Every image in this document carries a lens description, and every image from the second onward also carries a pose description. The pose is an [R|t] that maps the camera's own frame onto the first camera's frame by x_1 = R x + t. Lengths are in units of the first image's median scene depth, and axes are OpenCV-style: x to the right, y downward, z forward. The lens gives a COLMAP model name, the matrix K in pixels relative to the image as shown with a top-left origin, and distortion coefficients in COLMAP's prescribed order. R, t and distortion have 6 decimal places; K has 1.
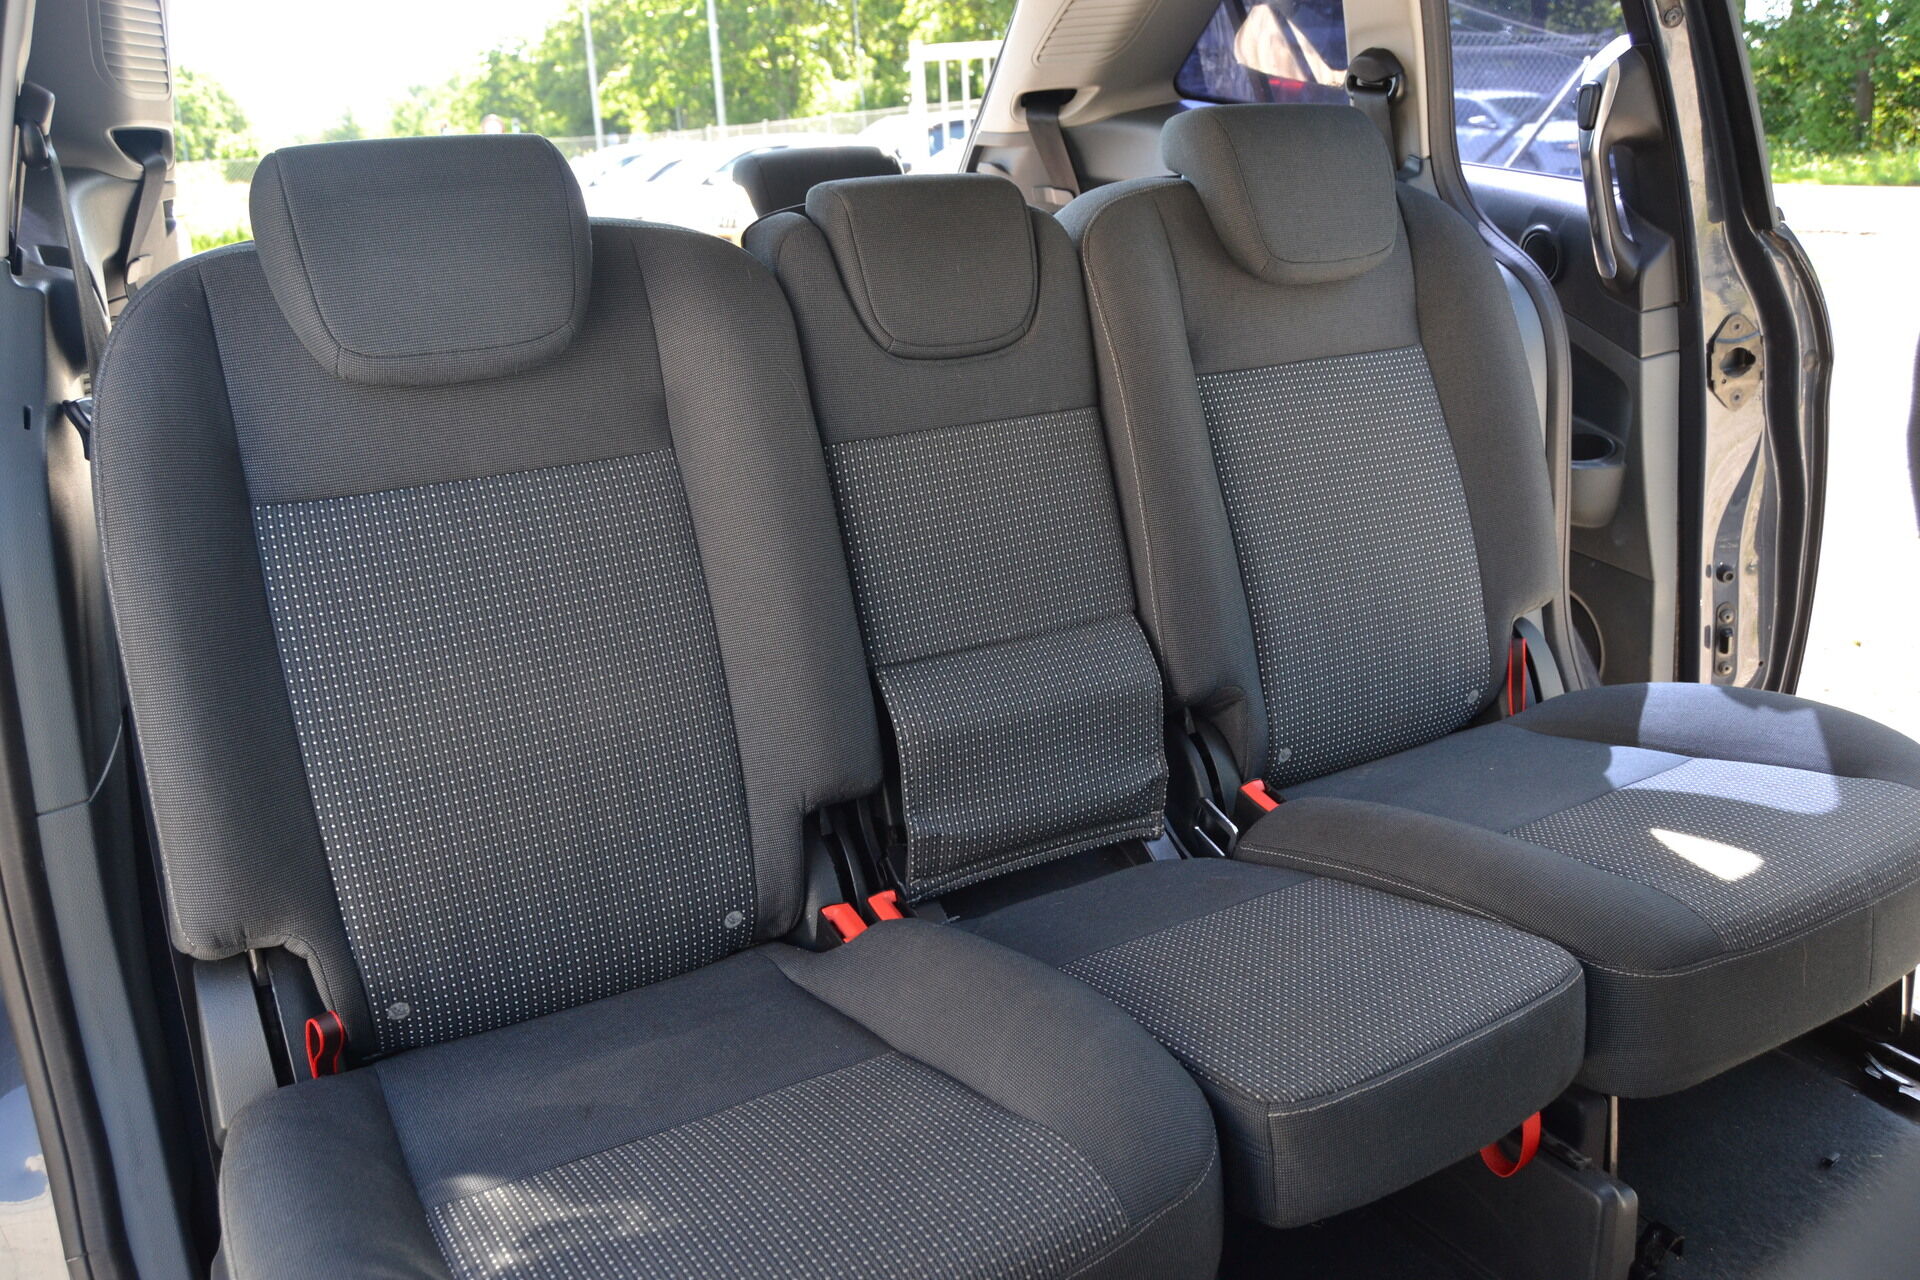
lens RADIAL K [[1509.5, 0, 956.4], [0, 1509.5, 644.1], [0, 0, 1]] dist [-0.094982, 0.025456]
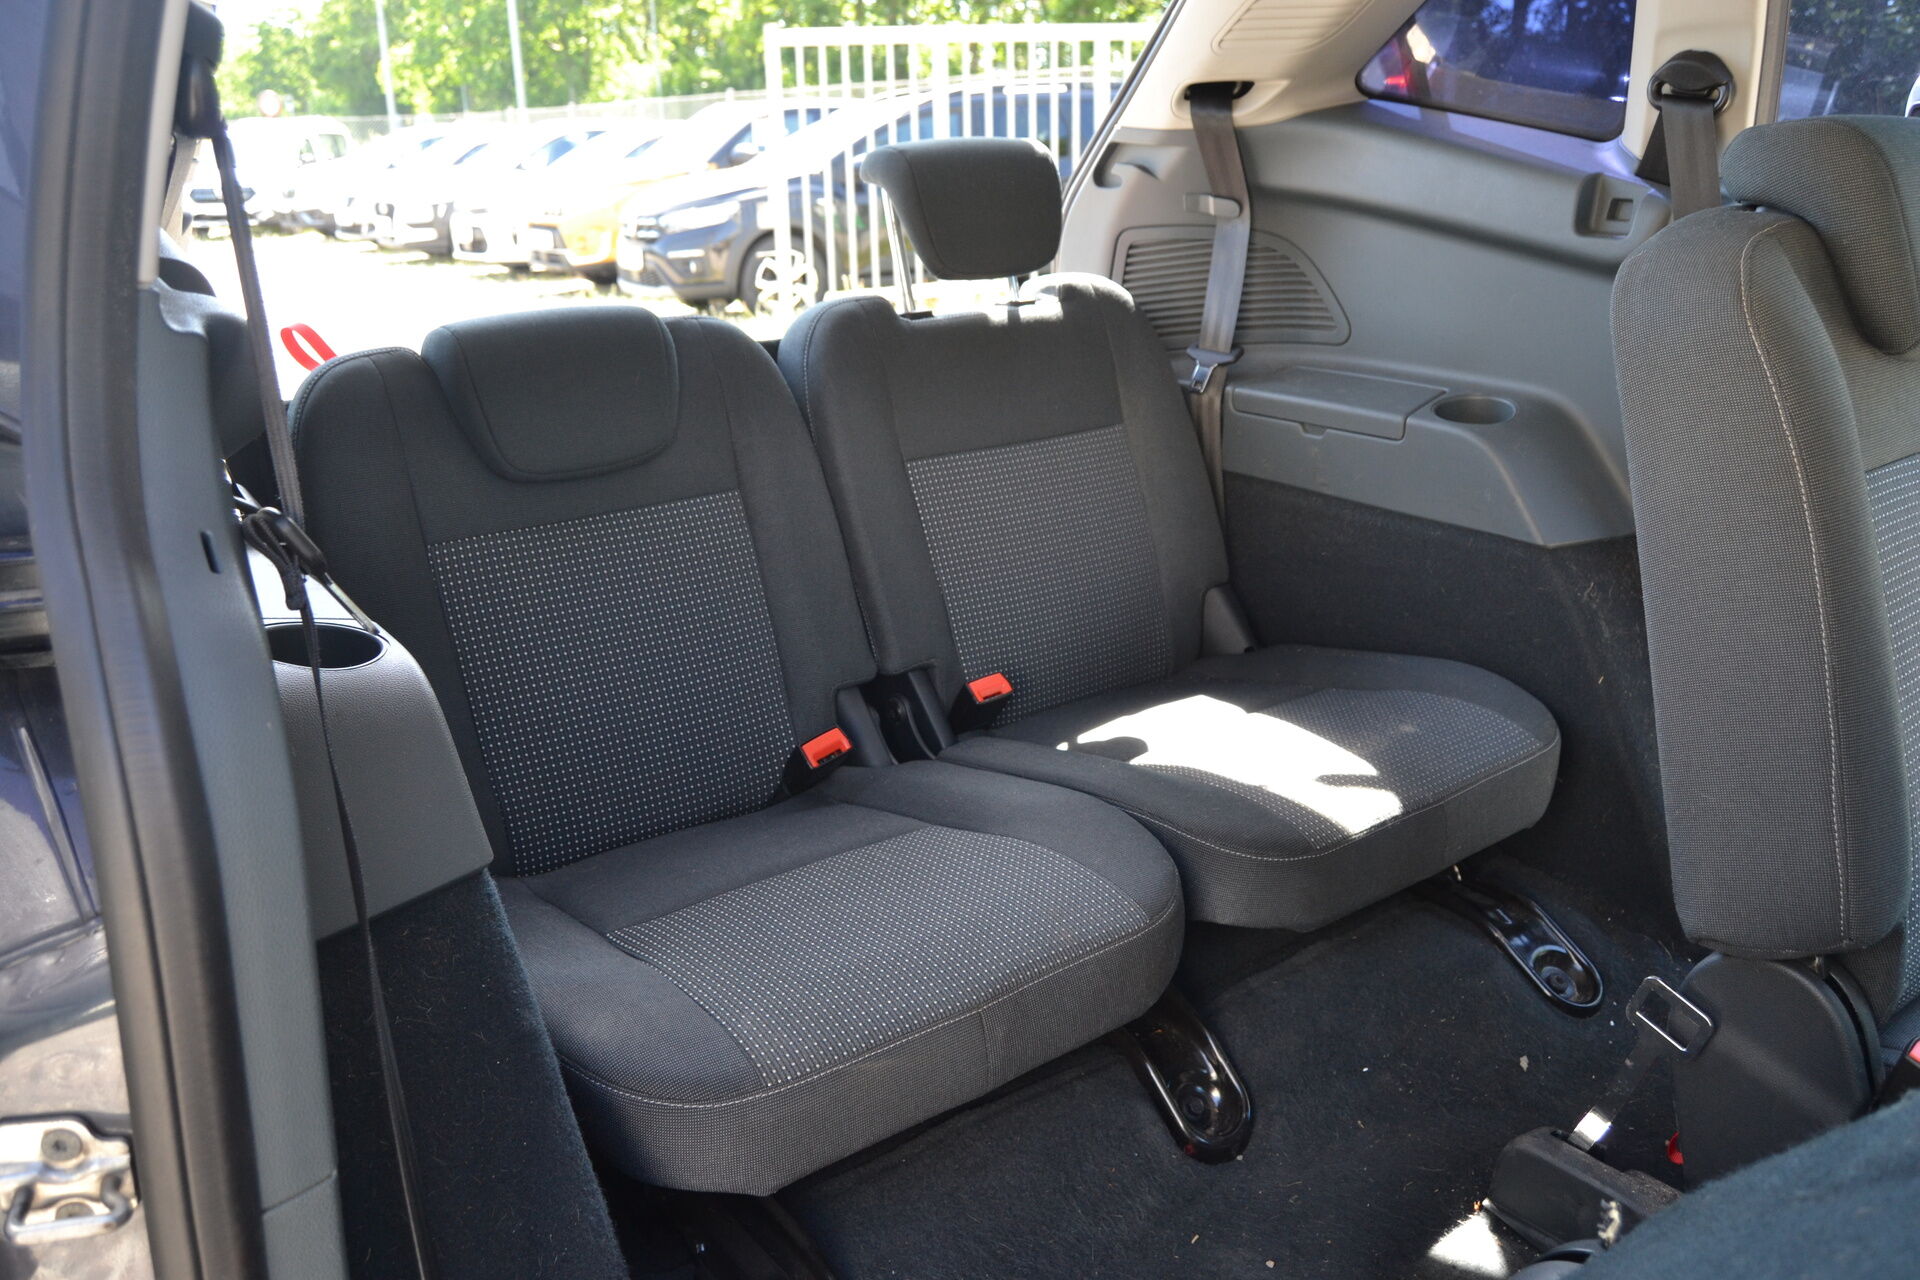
lens RADIAL K [[1509.5, 0, 976.1], [0, 1509.5, 651.6], [0, 0, 1]] dist [-0.094982, 0.025456]
pose [[0.989465, -0.016567, 0.143819, -0.198278], [0.015122, 0.999824, 0.011136, -0.056654], [-0.143978, -0.008844, 0.989541, 0.174744]]
